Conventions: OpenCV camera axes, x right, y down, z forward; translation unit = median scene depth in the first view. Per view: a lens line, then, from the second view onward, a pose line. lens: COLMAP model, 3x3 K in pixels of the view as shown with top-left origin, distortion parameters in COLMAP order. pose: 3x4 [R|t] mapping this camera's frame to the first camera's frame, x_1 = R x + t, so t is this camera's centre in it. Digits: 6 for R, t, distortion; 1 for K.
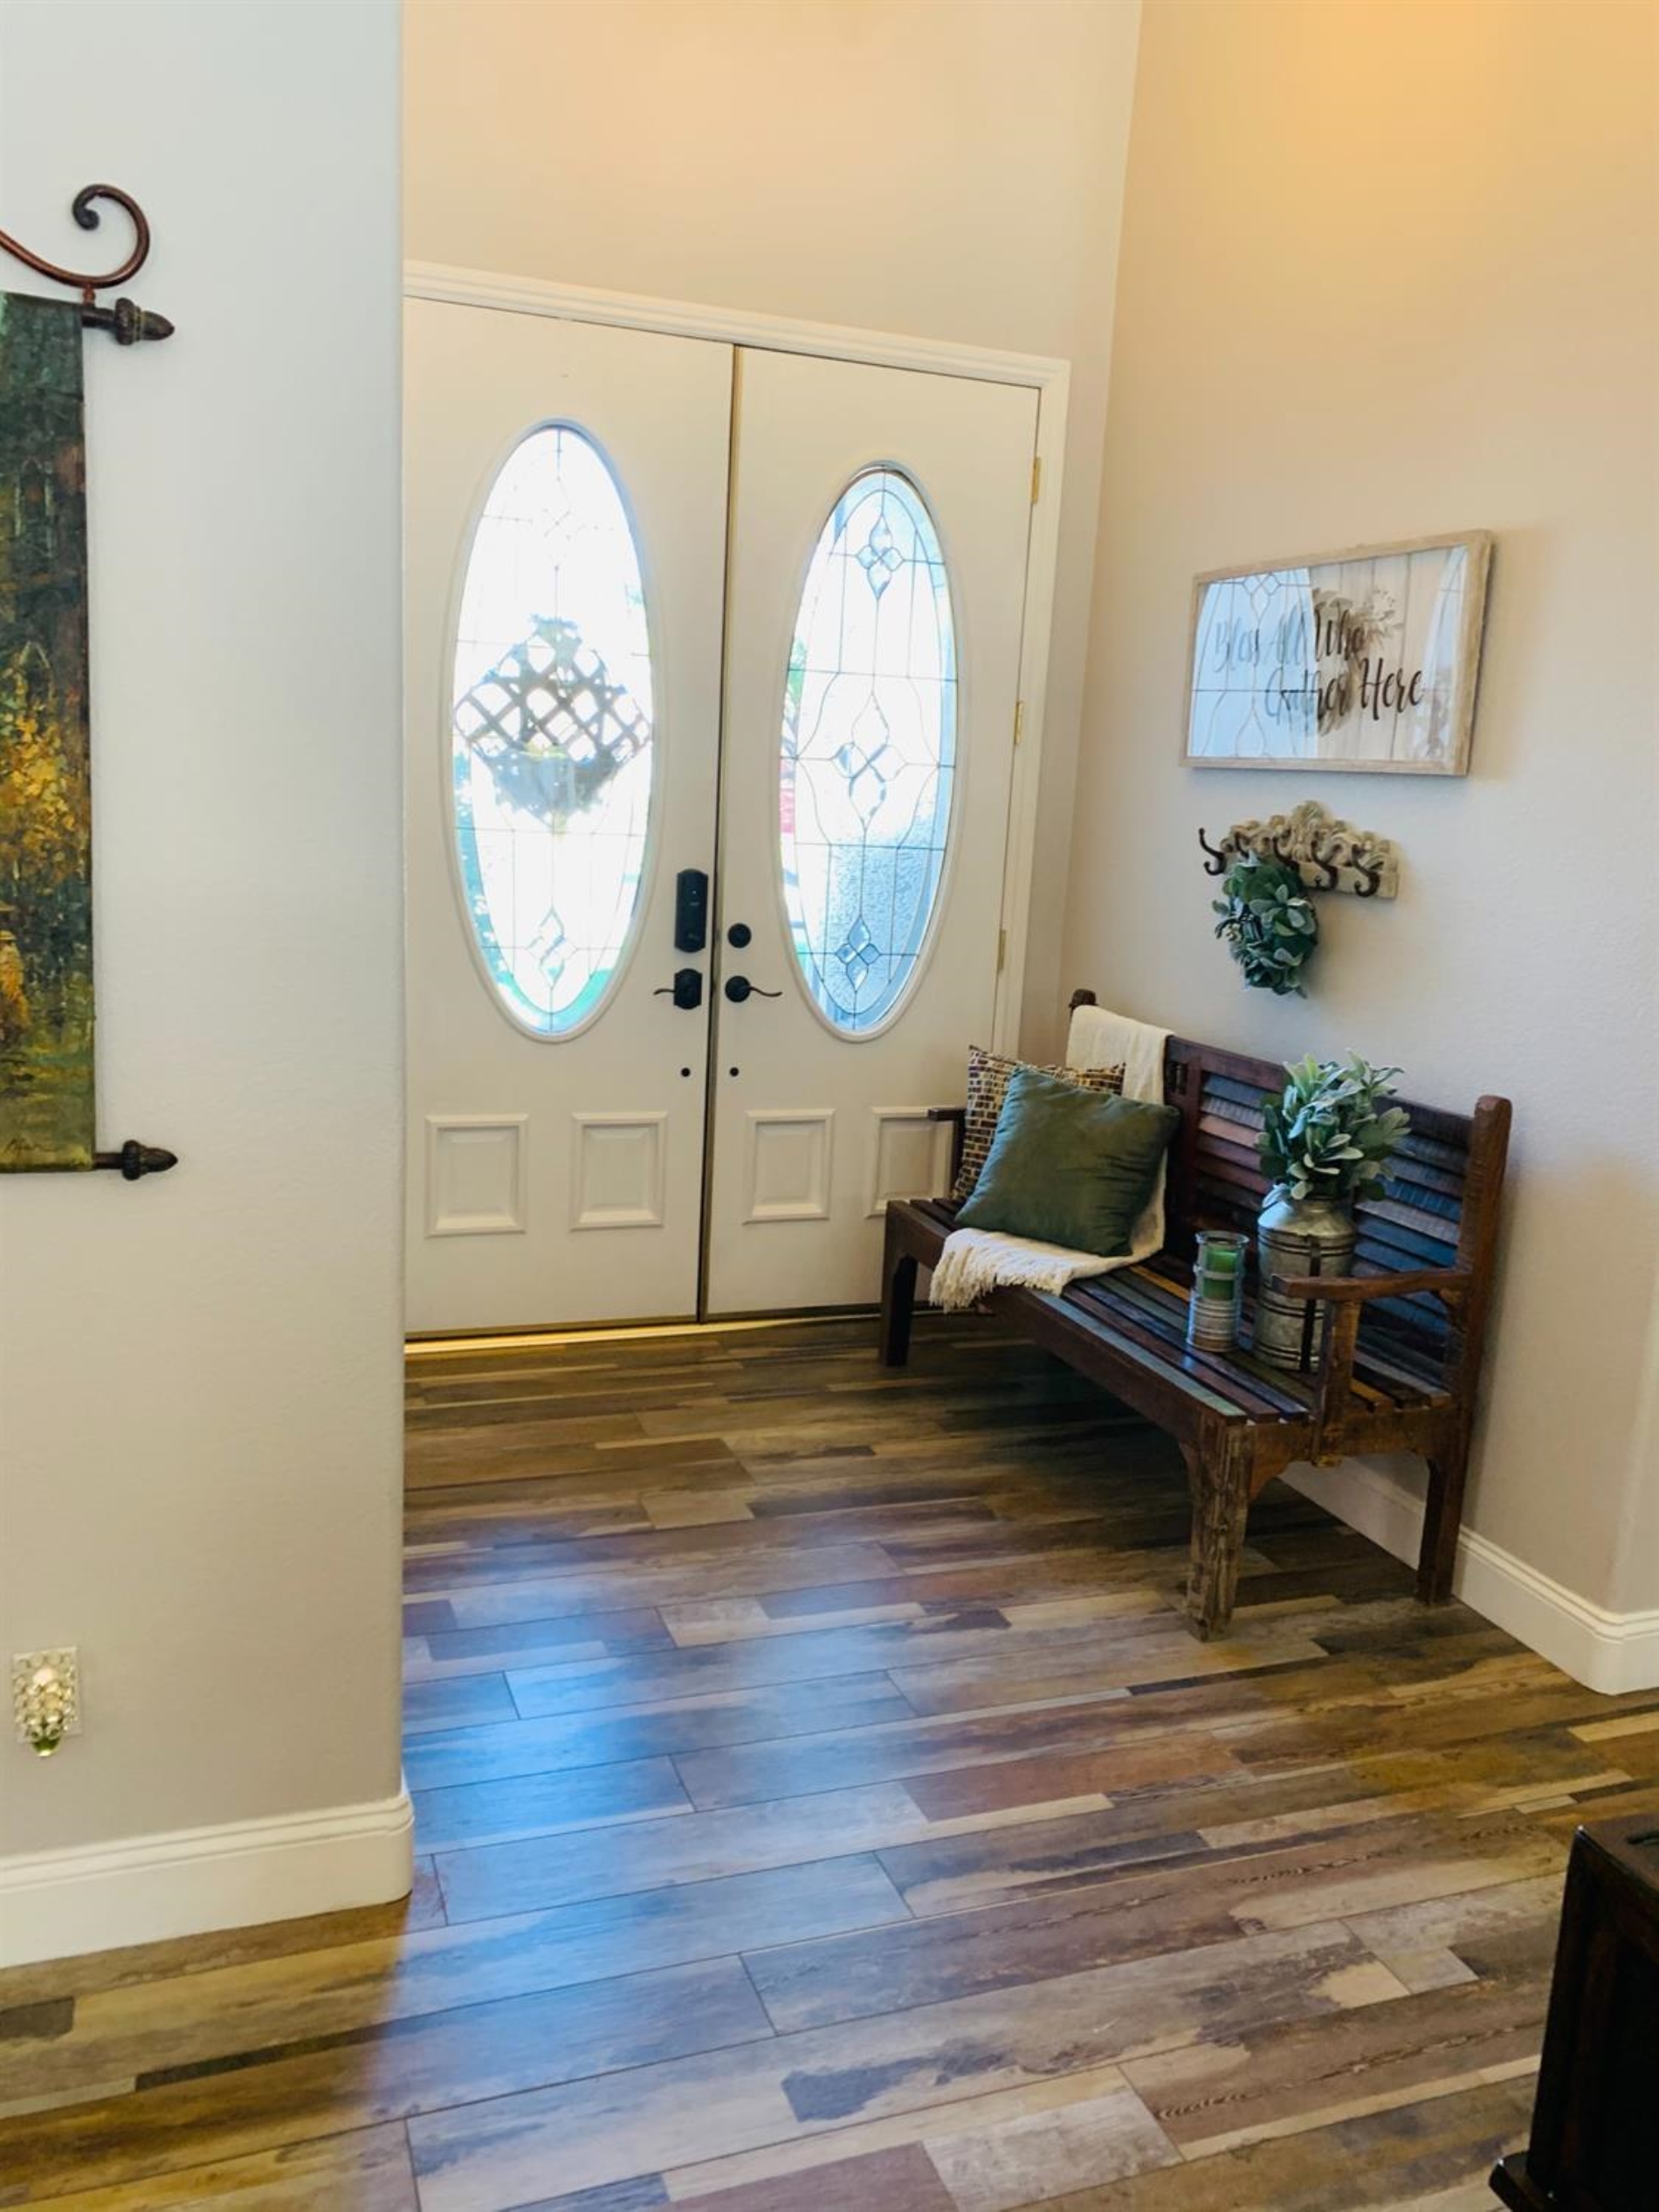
lens RADIAL K [[1659.3, 0, 829.5], [0, 1659.3, 1106.0], [0, 0, 1]] dist [0.000723, -0.001132]
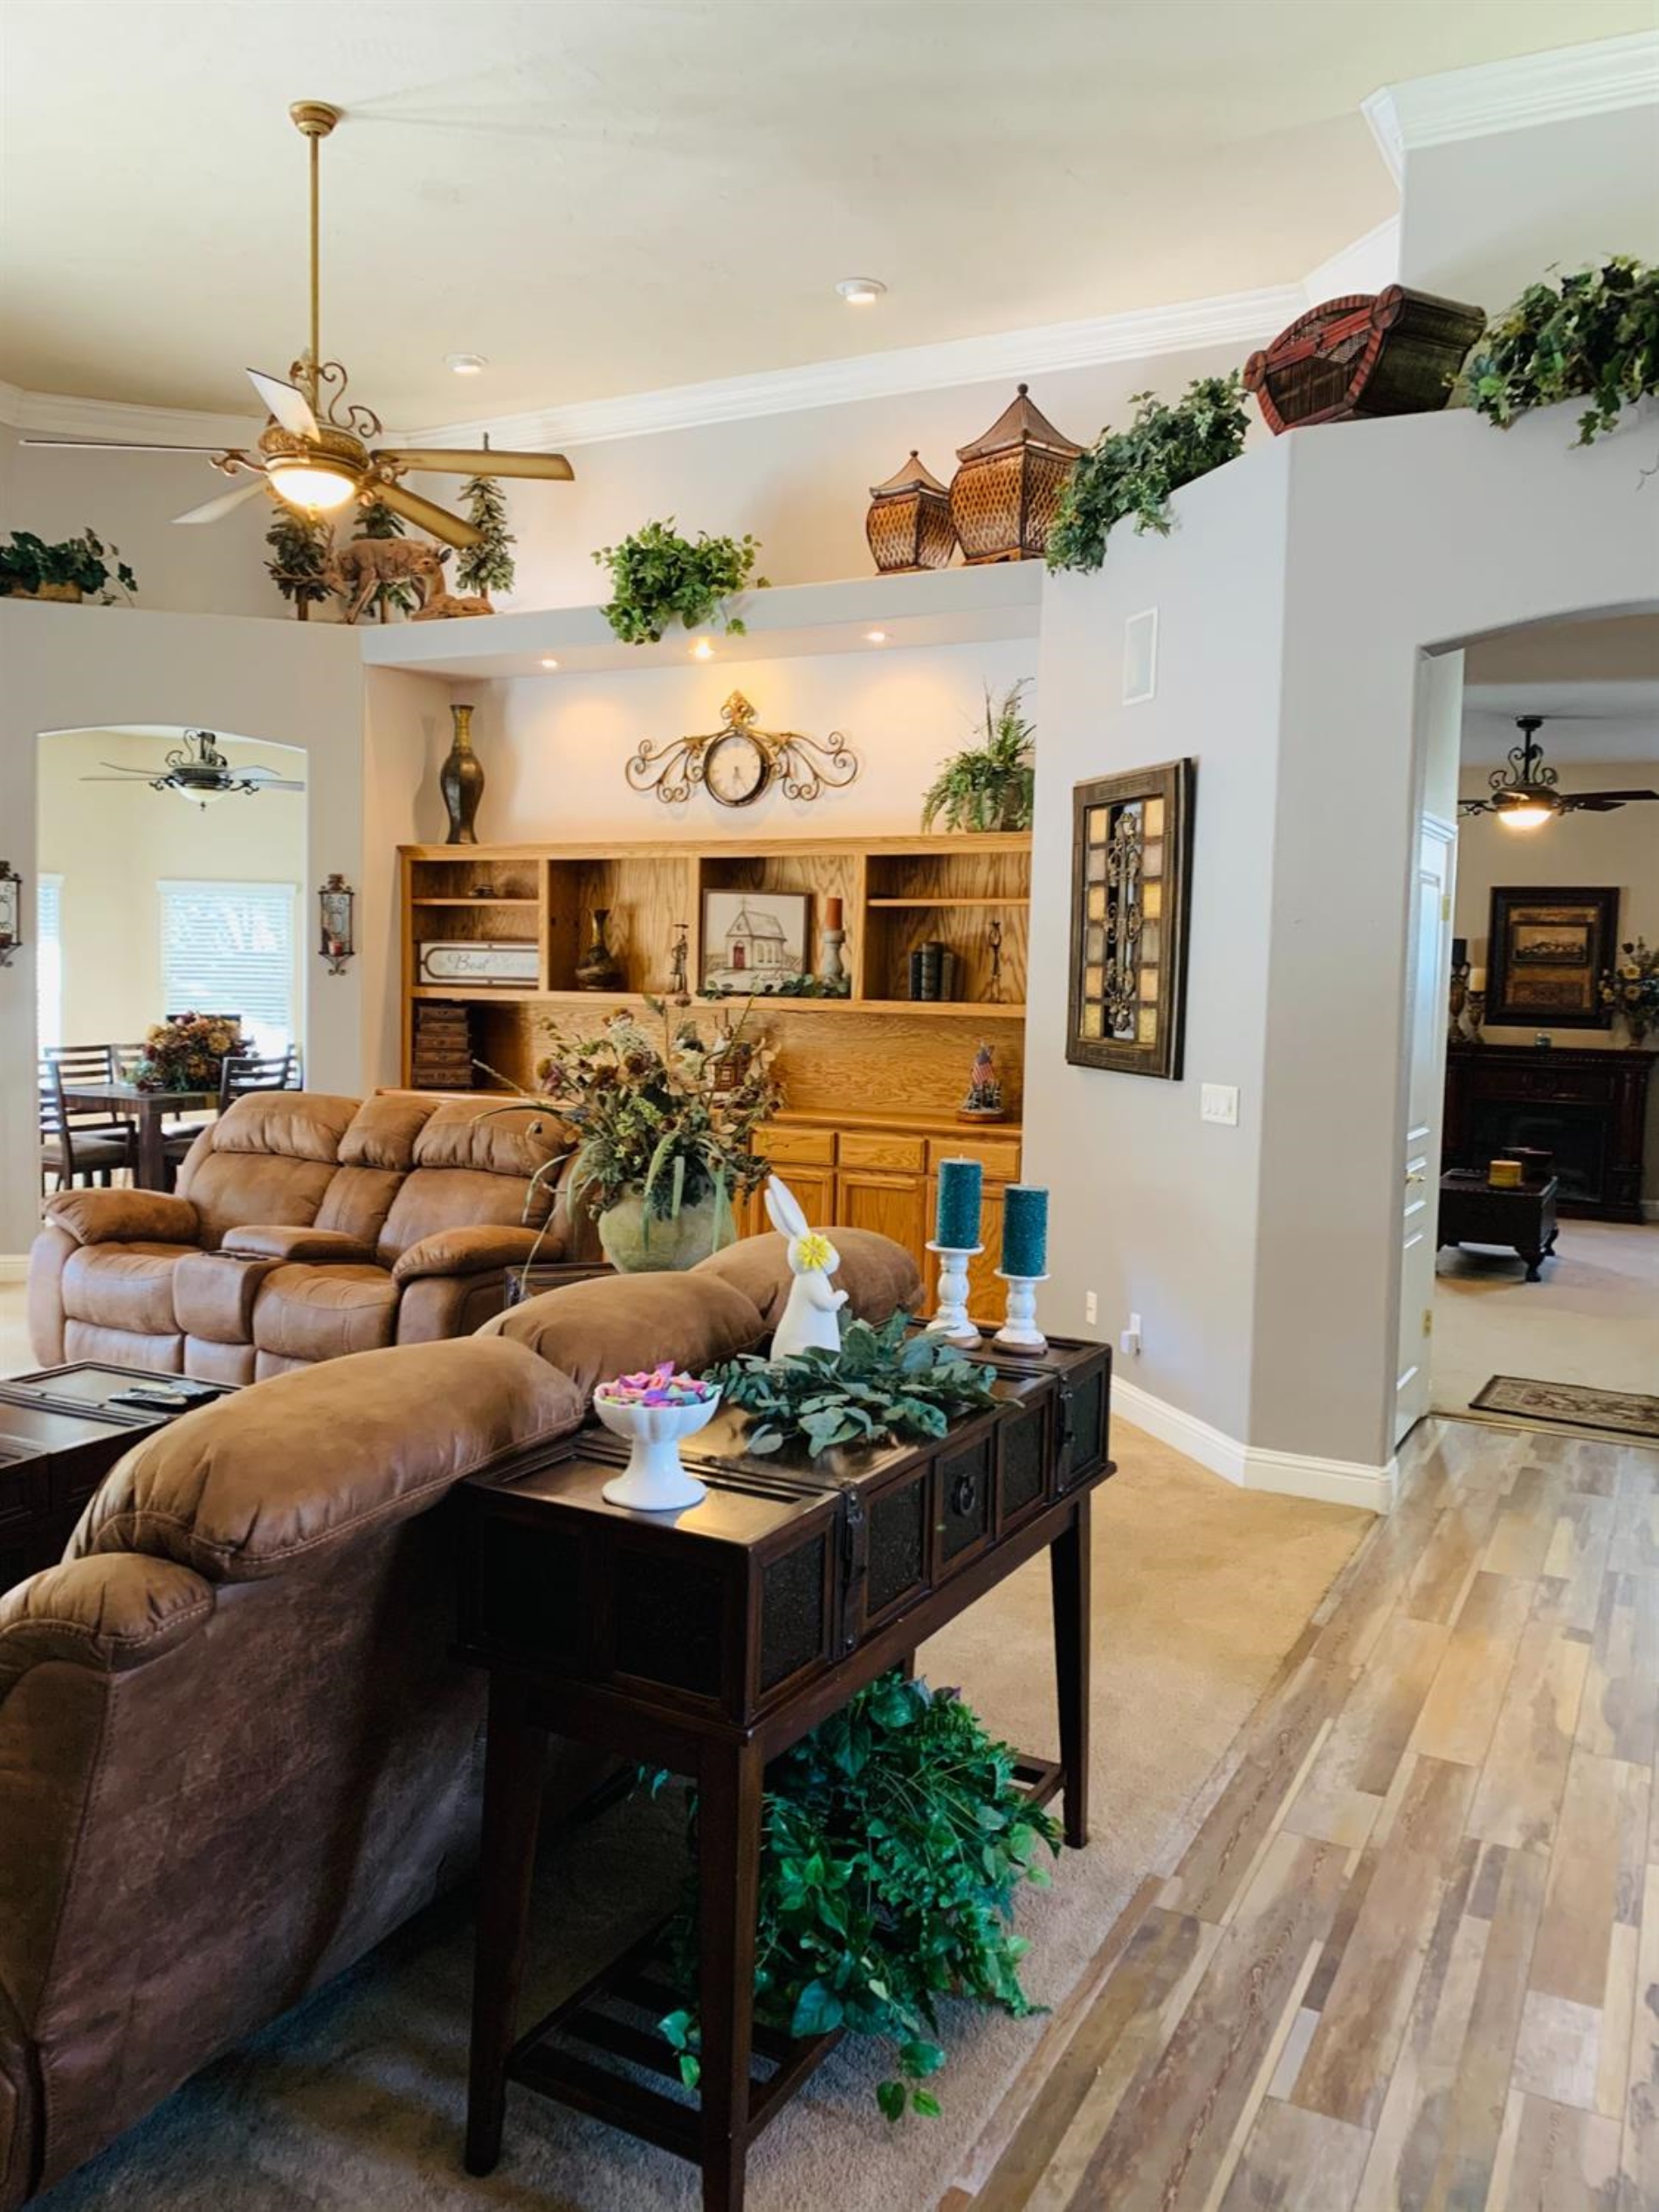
lens RADIAL K [[1659.3, 0, 829.5], [0, 1659.3, 1106.0], [0, 0, 1]] dist [0.000723, -0.001132]
pose [[-0.738919, -0.014381, -0.673641, 0.911376], [-0.185275, 0.965570, 0.182615, -0.158436], [0.647821, 0.259747, -0.716142, 0.833327]]
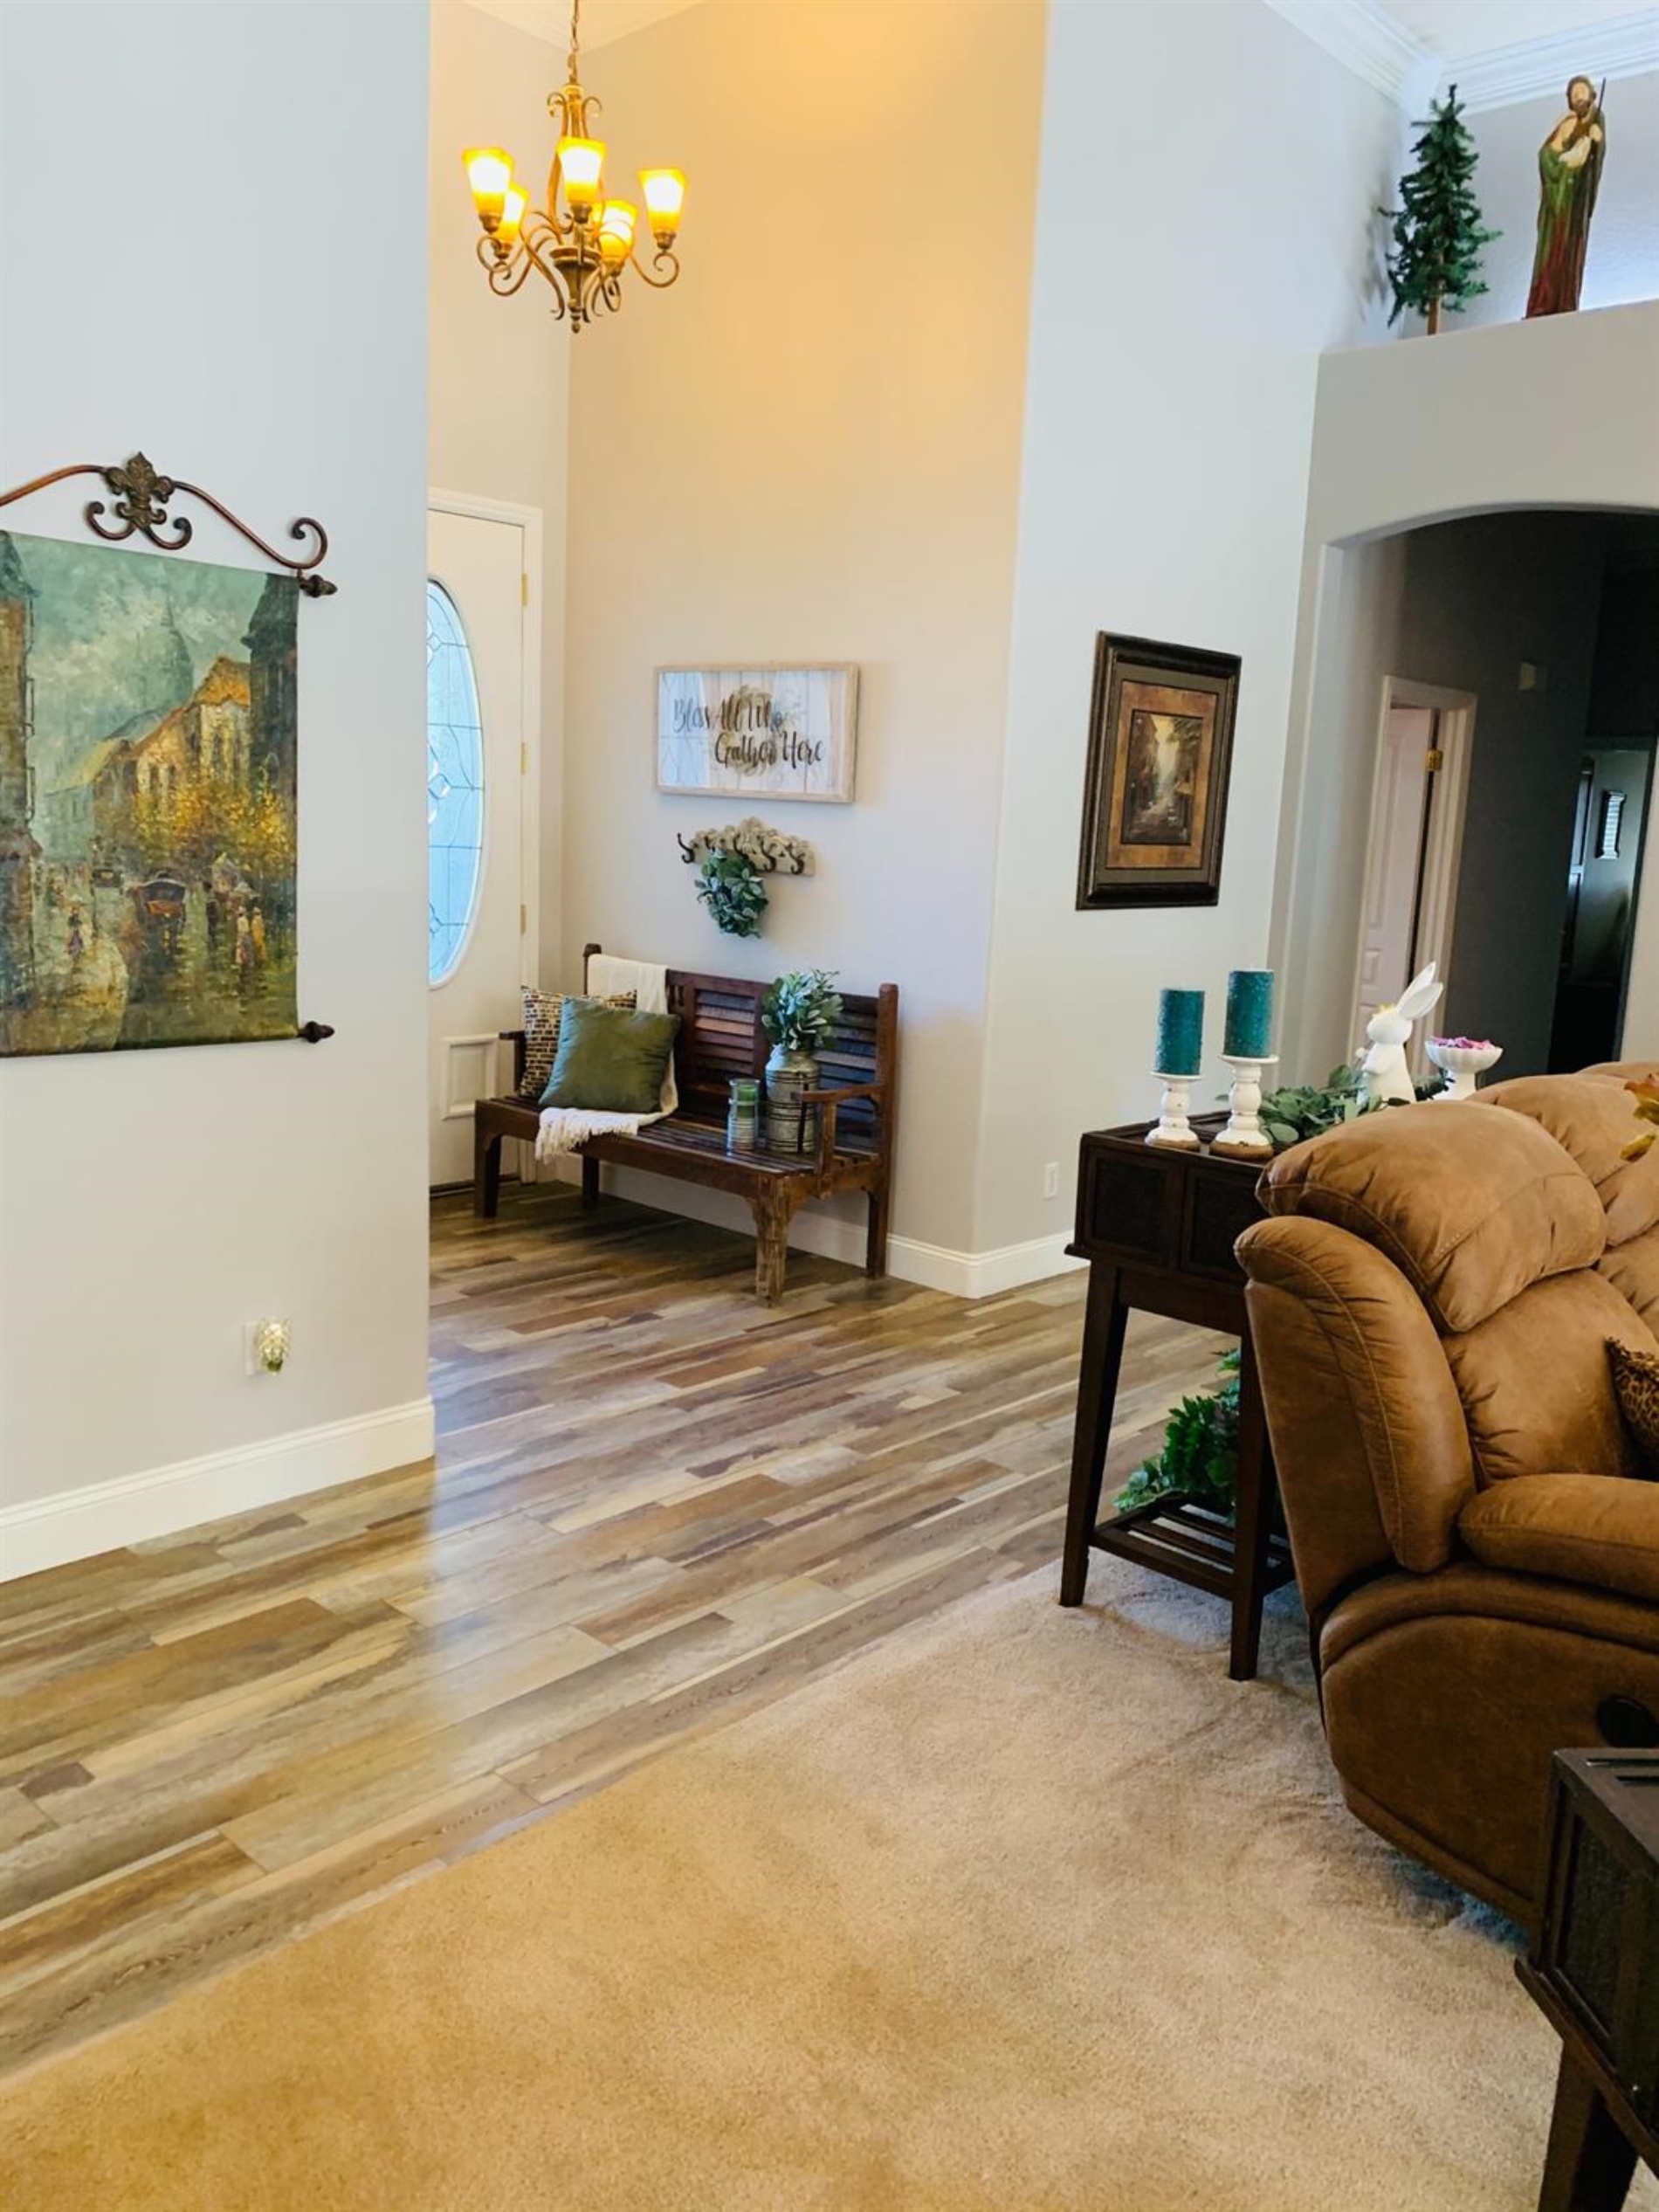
lens RADIAL K [[1703.4, 0, 829.5], [0, 1703.4, 1106.0], [0, 0, 1]] dist [0.006144, -0.001072]
pose [[0.884675, -0.088018, 0.457823, -0.485256], [0.086987, 0.995935, 0.023381, 0.073687], [-0.458020, 0.019140, 0.888736, -0.571645]]
